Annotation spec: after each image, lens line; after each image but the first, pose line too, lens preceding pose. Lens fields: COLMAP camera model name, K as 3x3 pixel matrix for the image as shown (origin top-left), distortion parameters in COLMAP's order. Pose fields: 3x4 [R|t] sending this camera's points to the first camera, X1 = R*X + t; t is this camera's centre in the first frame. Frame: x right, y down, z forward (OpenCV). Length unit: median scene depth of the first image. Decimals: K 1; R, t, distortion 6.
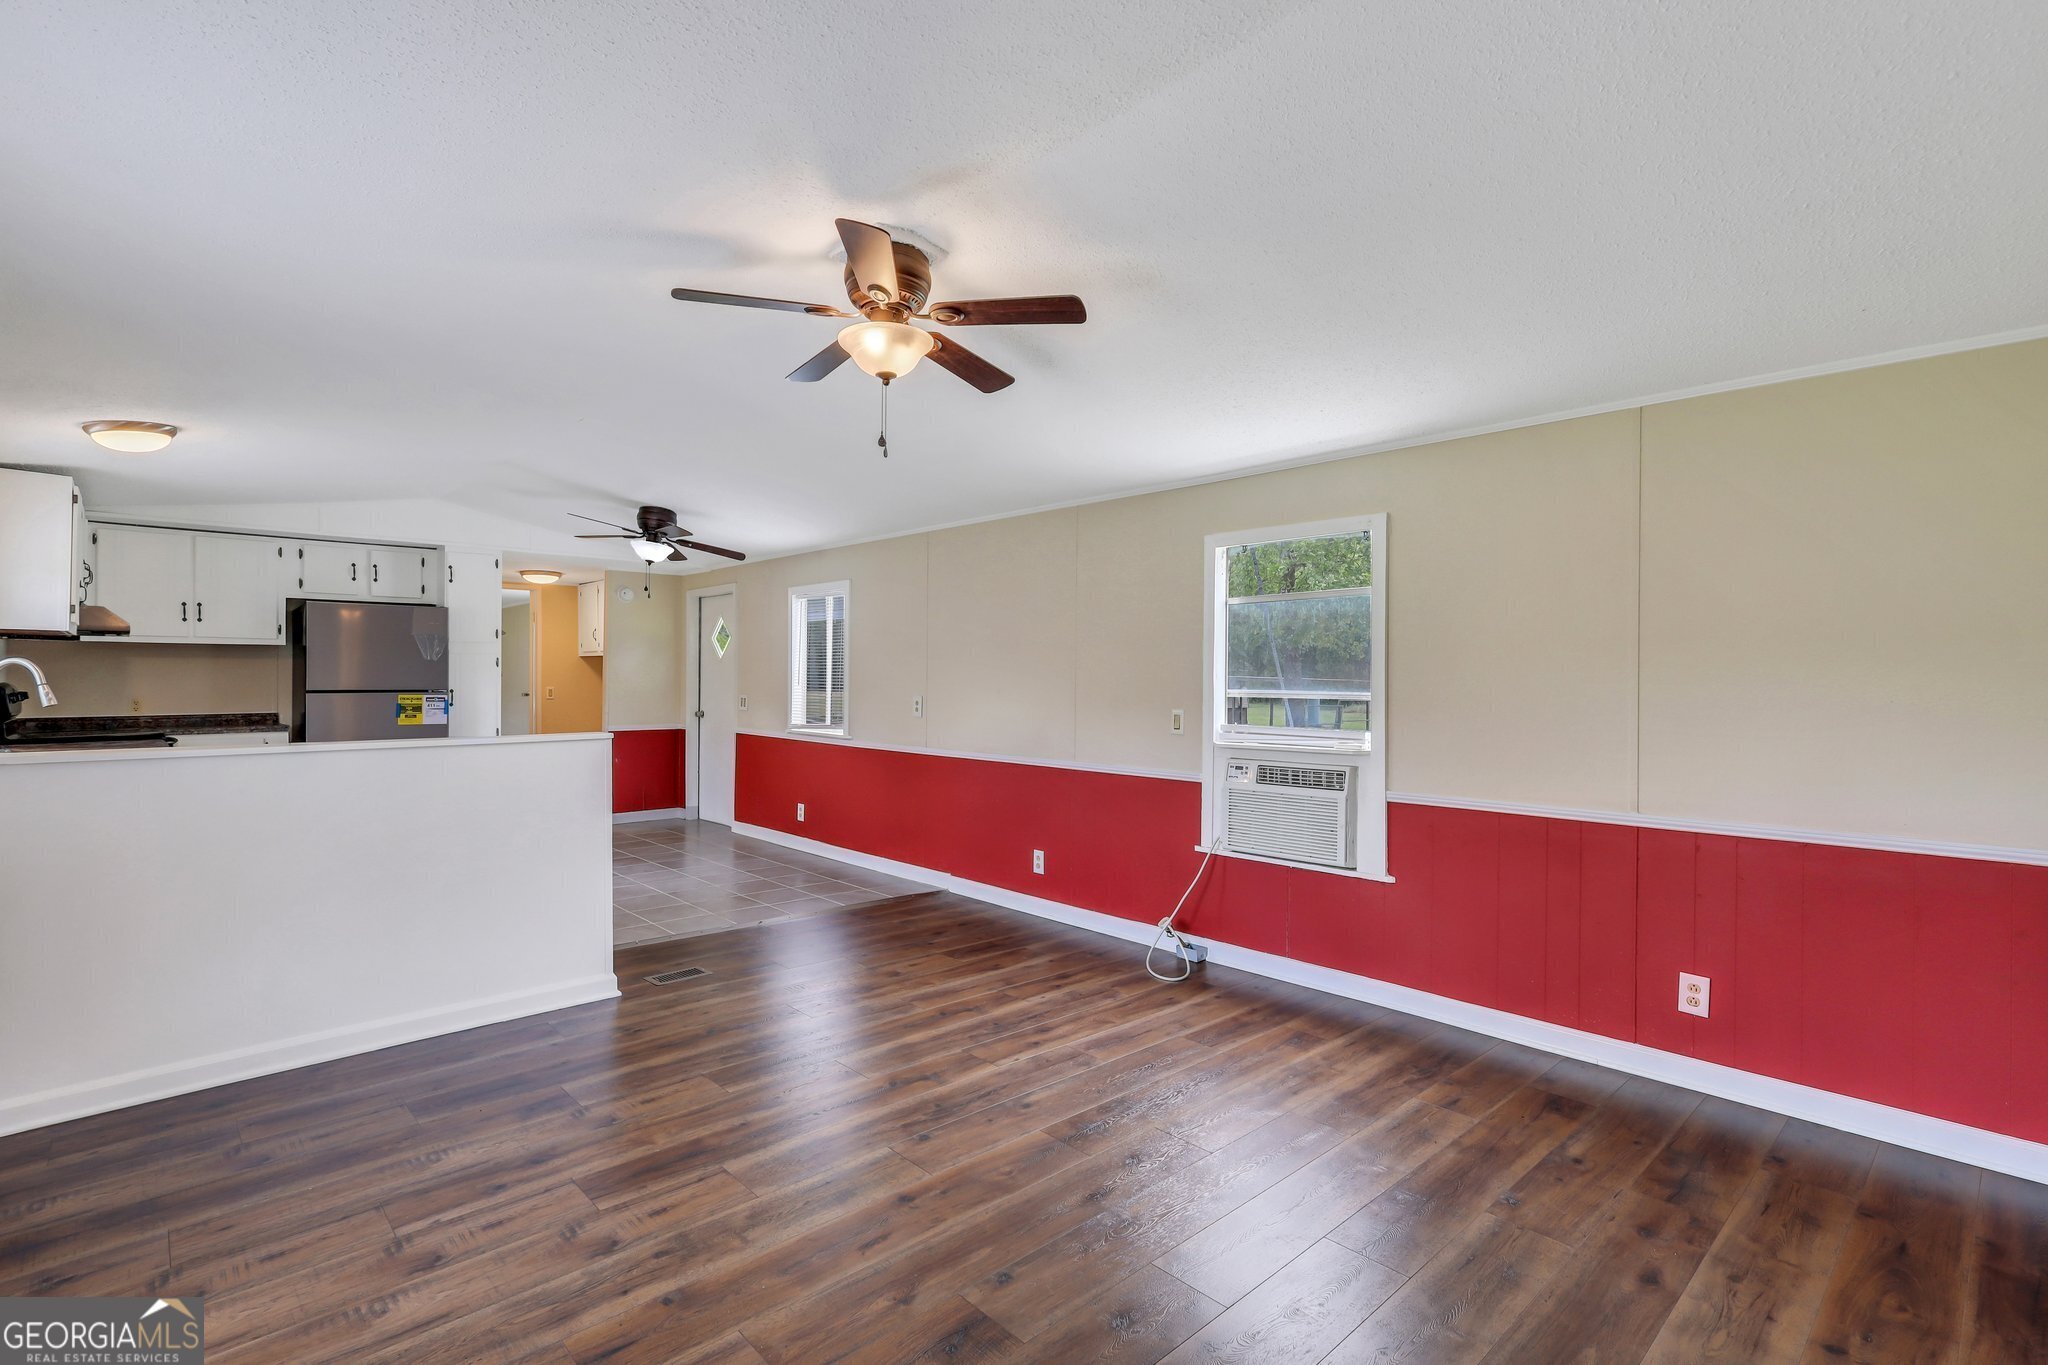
lens RADIAL K [[948.4, 0, 1016.1], [0, 948.4, 678.0], [0, 0, 1]] dist [0.002720, 0.000371]
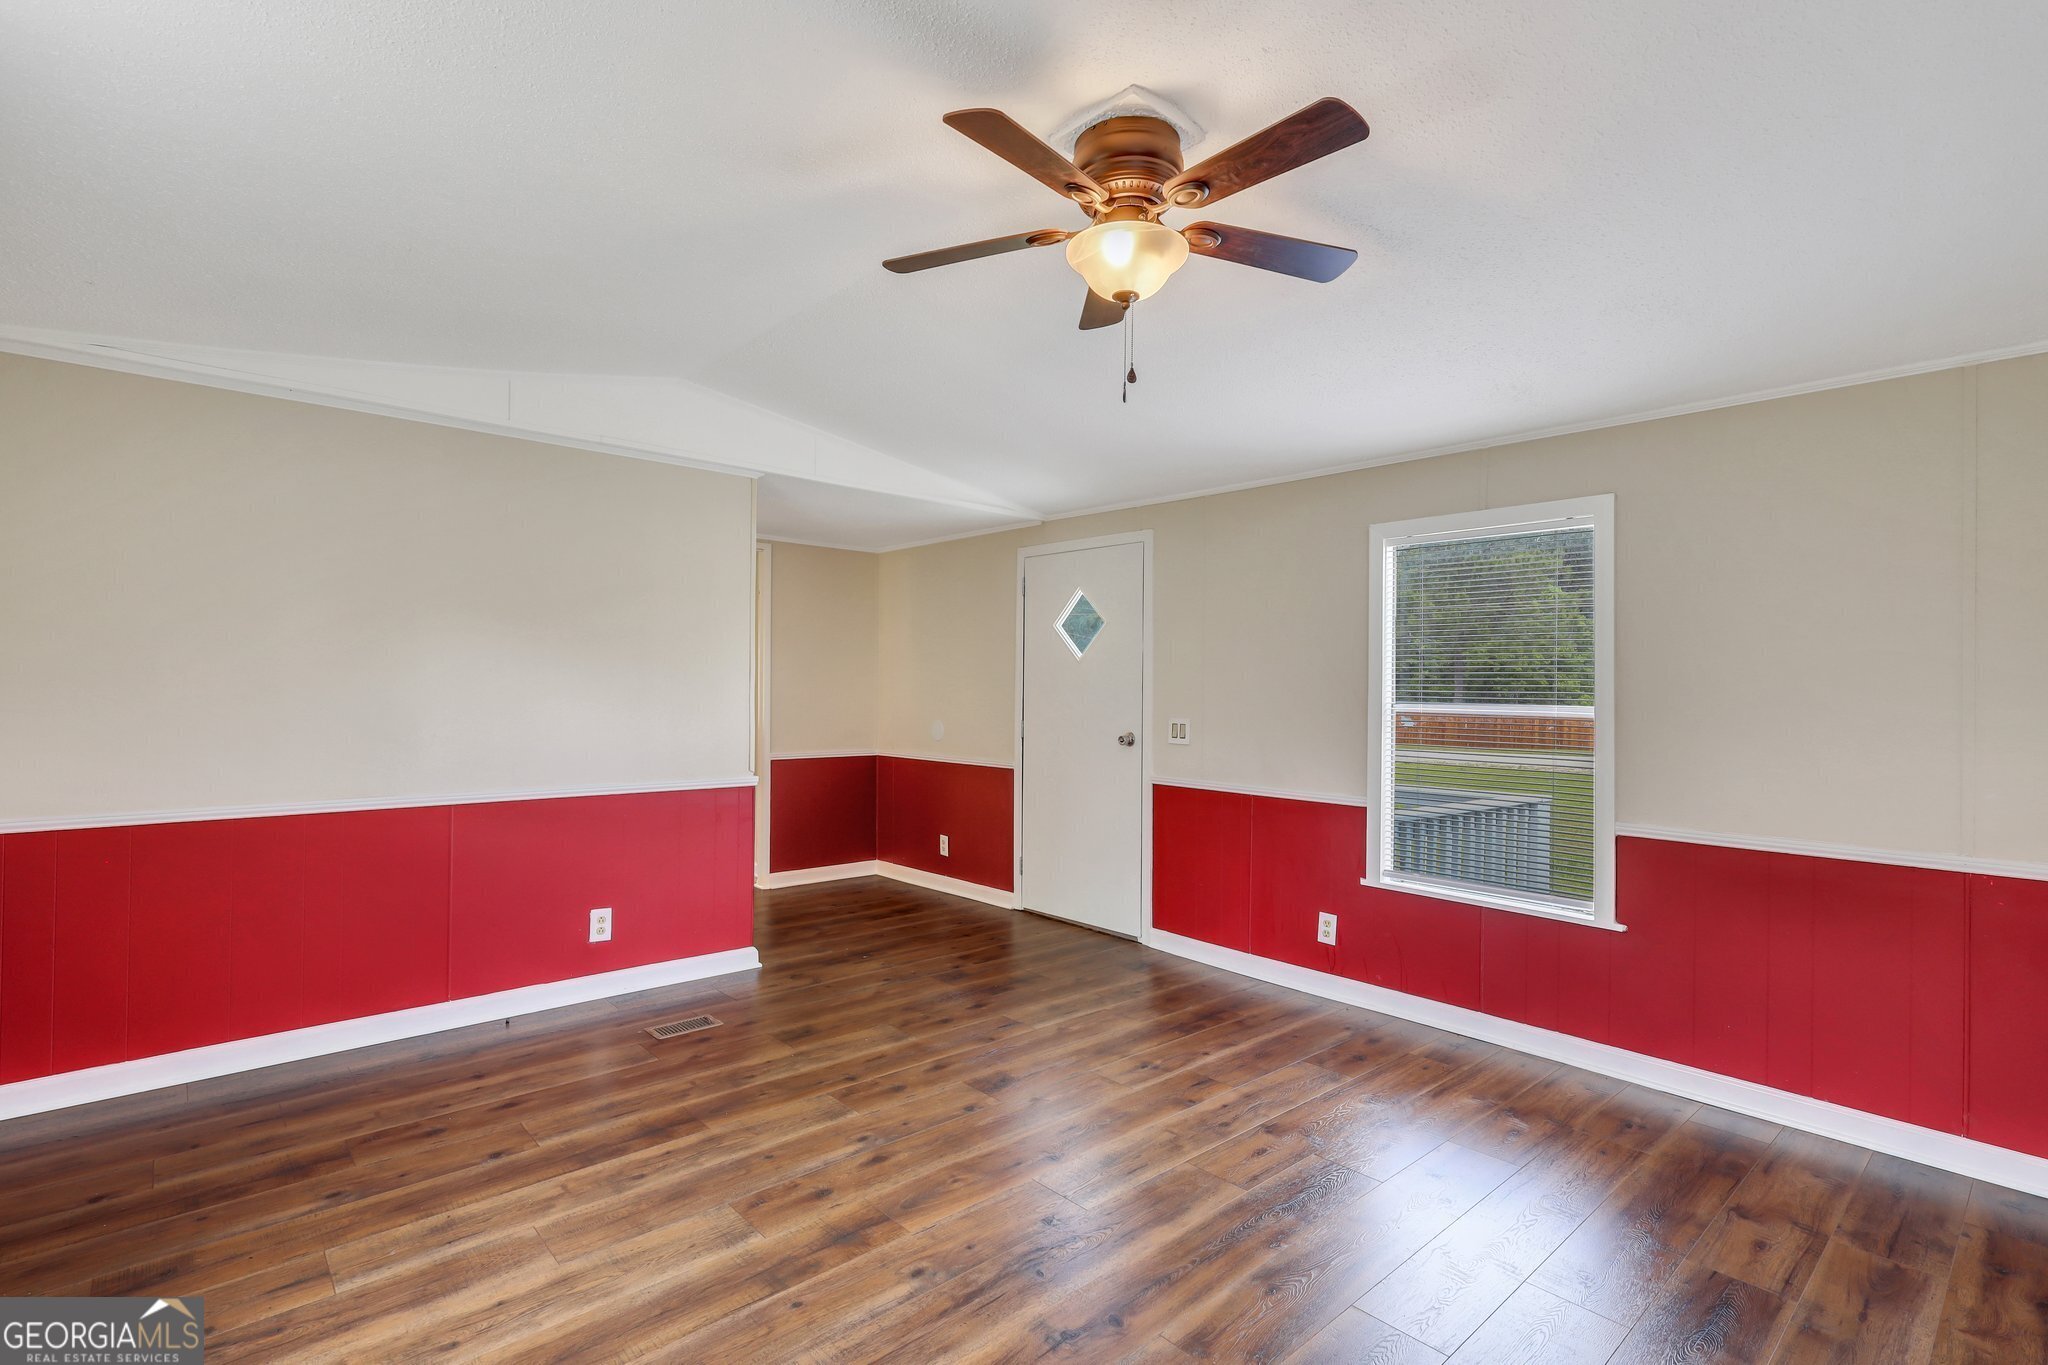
lens RADIAL K [[953.2, 0, 1019.7], [0, 953.2, 689.7], [0, 0, 1]] dist [0.002786, 0.000014]
pose [[-0.999592, -0.023383, 0.016420, -0.049156], [-0.023531, 0.999684, -0.008882, 0.007477], [-0.016207, -0.009264, -0.999826, 1.236922]]
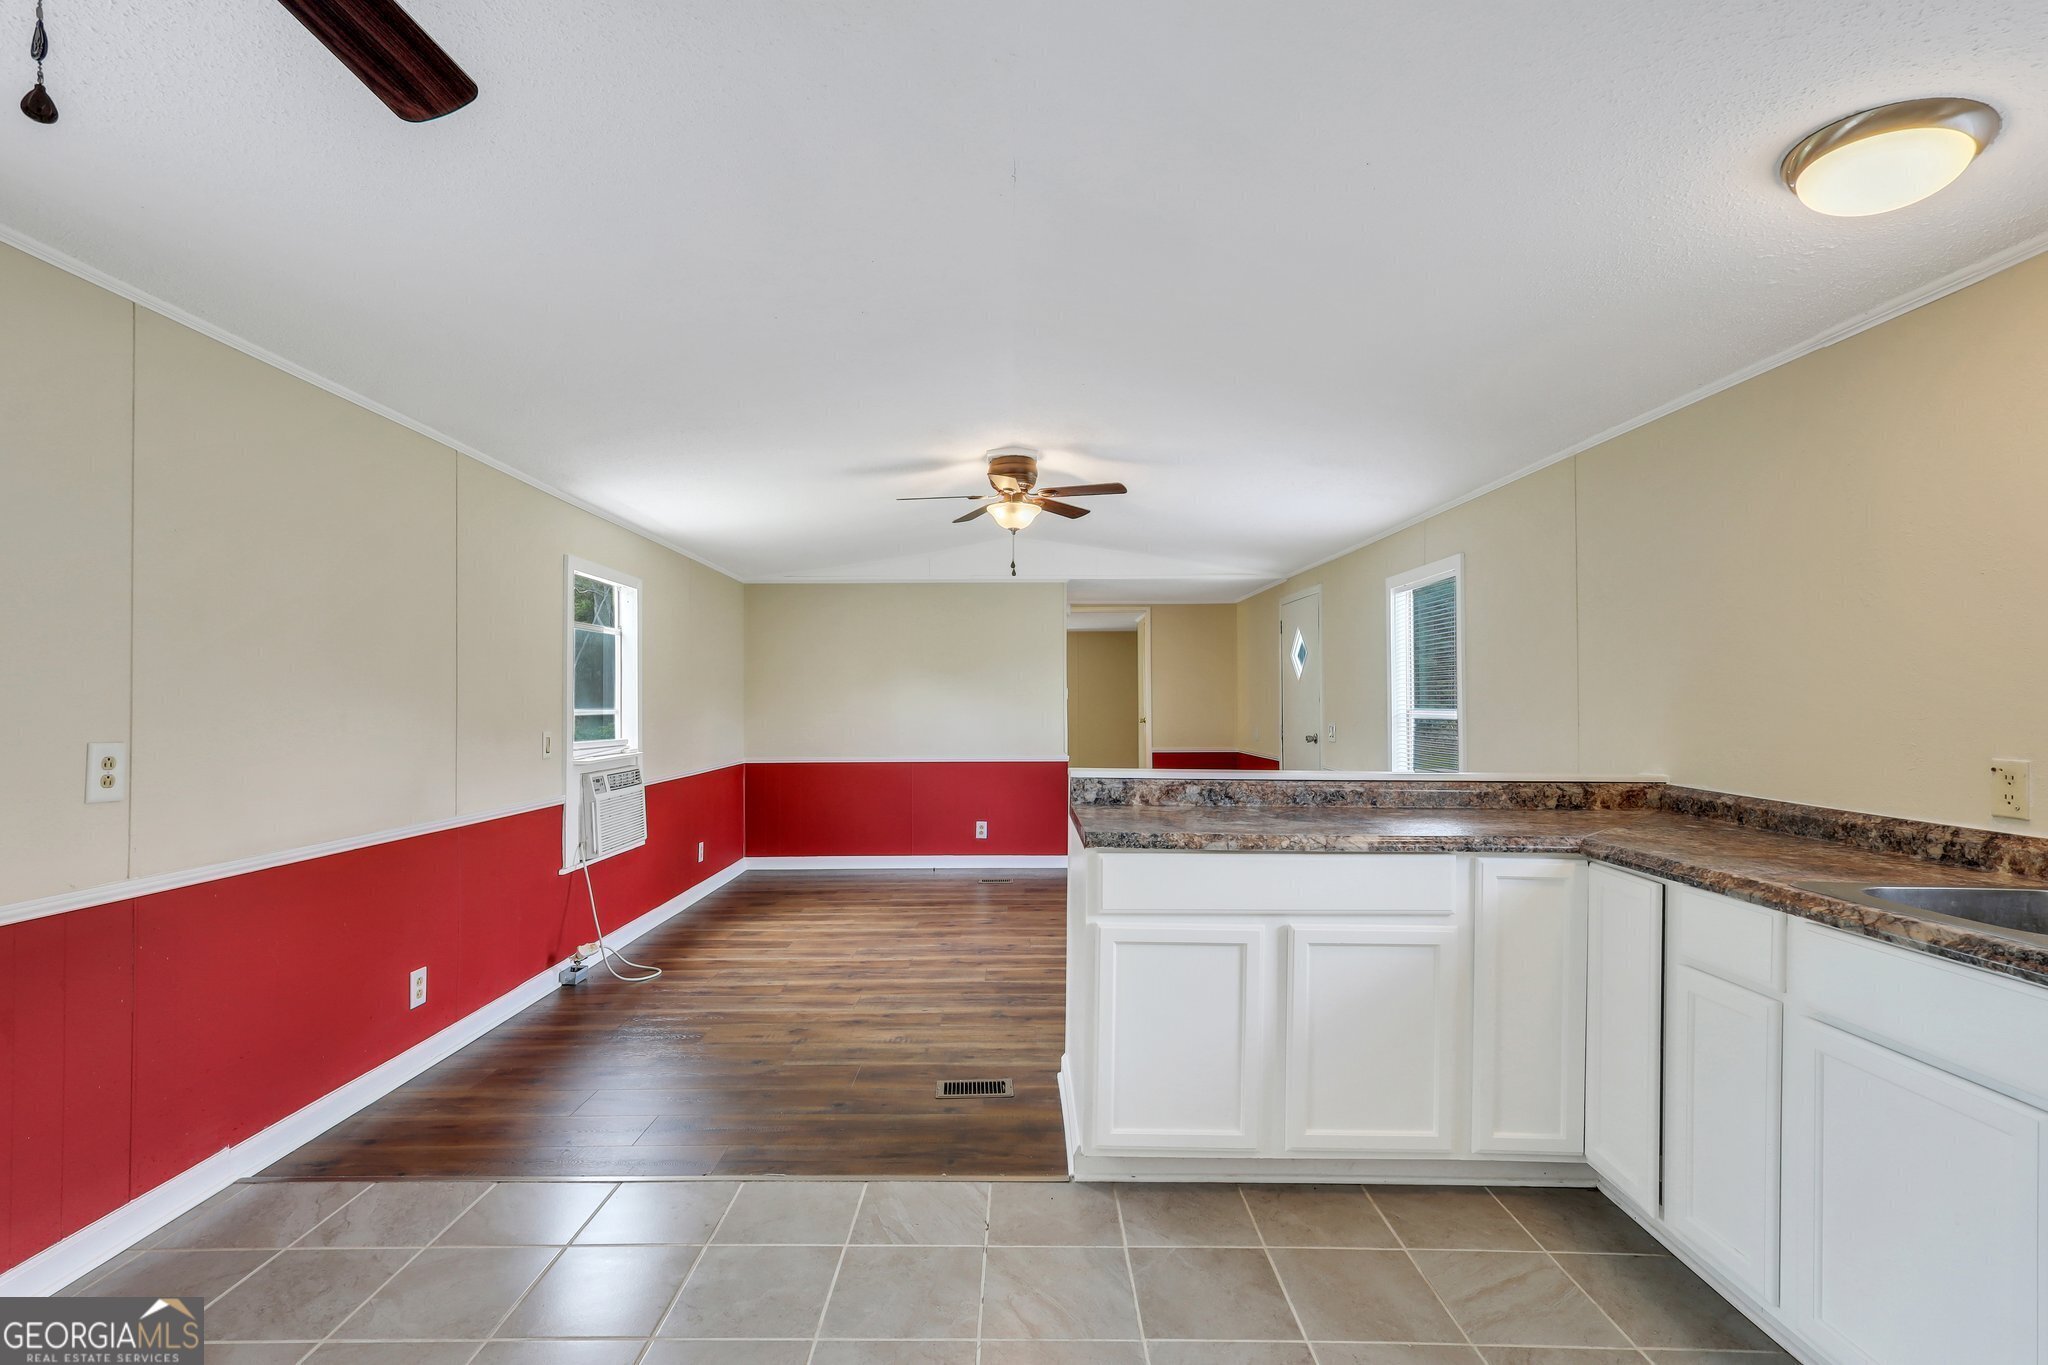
lens RADIAL K [[948.2, 0, 1021.0], [0, 948.2, 701.1], [0, 0, 1]] dist [0.002544, 0.000732]
pose [[-0.733327, -0.007191, 0.679838, -0.922674], [-0.011079, 0.999938, -0.001374, -0.000322], [-0.679786, -0.008539, -0.733361, 1.572633]]
